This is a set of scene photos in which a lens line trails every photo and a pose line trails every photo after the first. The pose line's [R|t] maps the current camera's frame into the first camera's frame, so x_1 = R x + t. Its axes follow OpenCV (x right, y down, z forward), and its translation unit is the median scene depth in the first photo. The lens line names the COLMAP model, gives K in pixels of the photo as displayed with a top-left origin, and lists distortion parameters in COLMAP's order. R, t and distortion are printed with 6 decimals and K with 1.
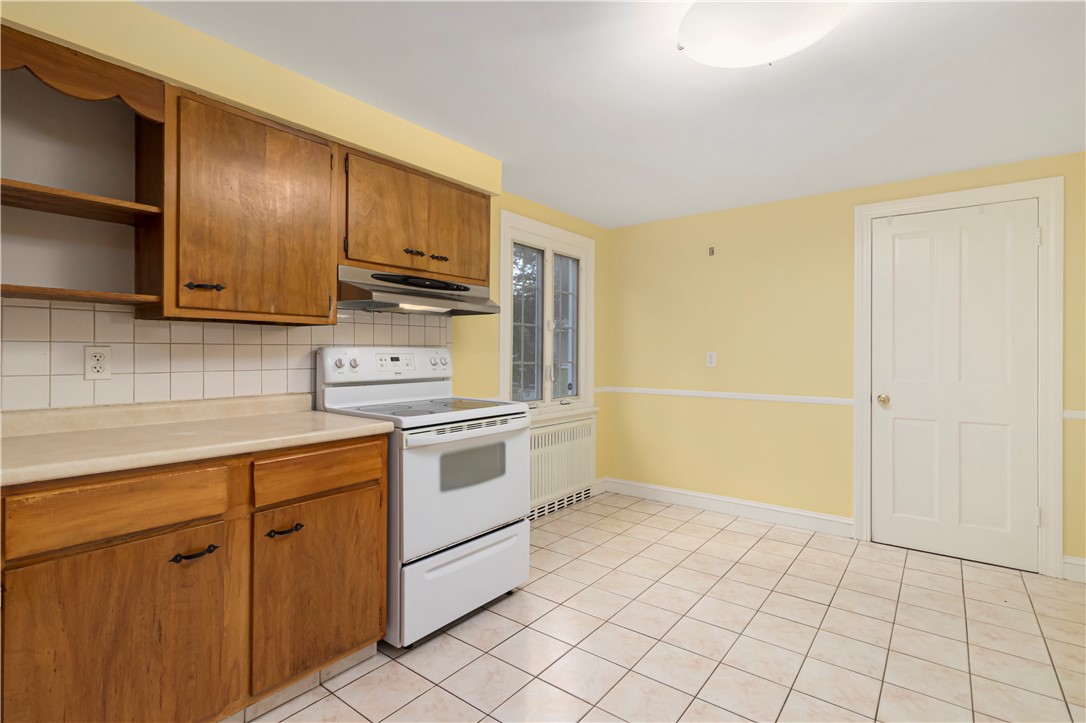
lens RADIAL K [[512.4, 0, 543.5], [0, 512.4, 354.7], [0, 0, 1]] dist [0.000253, 0.001576]
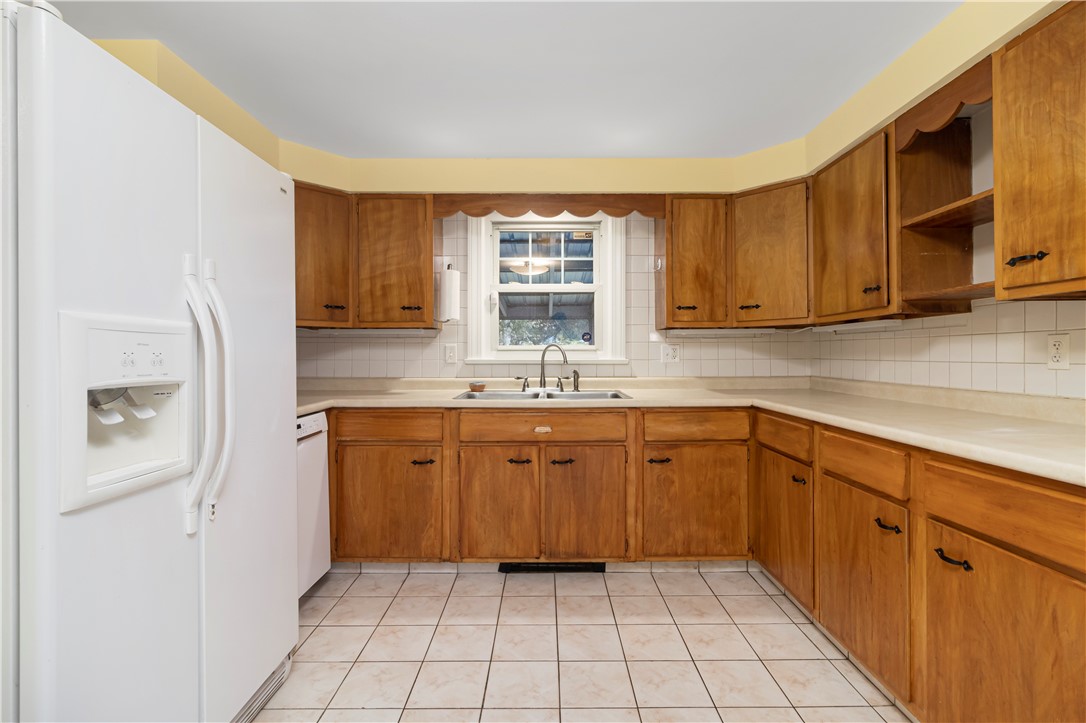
lens RADIAL K [[512.4, 0, 547.5], [0, 512.4, 356.4], [0, 0, 1]] dist [0.000253, 0.001576]
pose [[-0.789009, -0.002789, -0.614376, 0.461616], [-0.003020, 0.999995, -0.000662, 0.028304], [0.614375, 0.001333, -0.789013, 1.179843]]
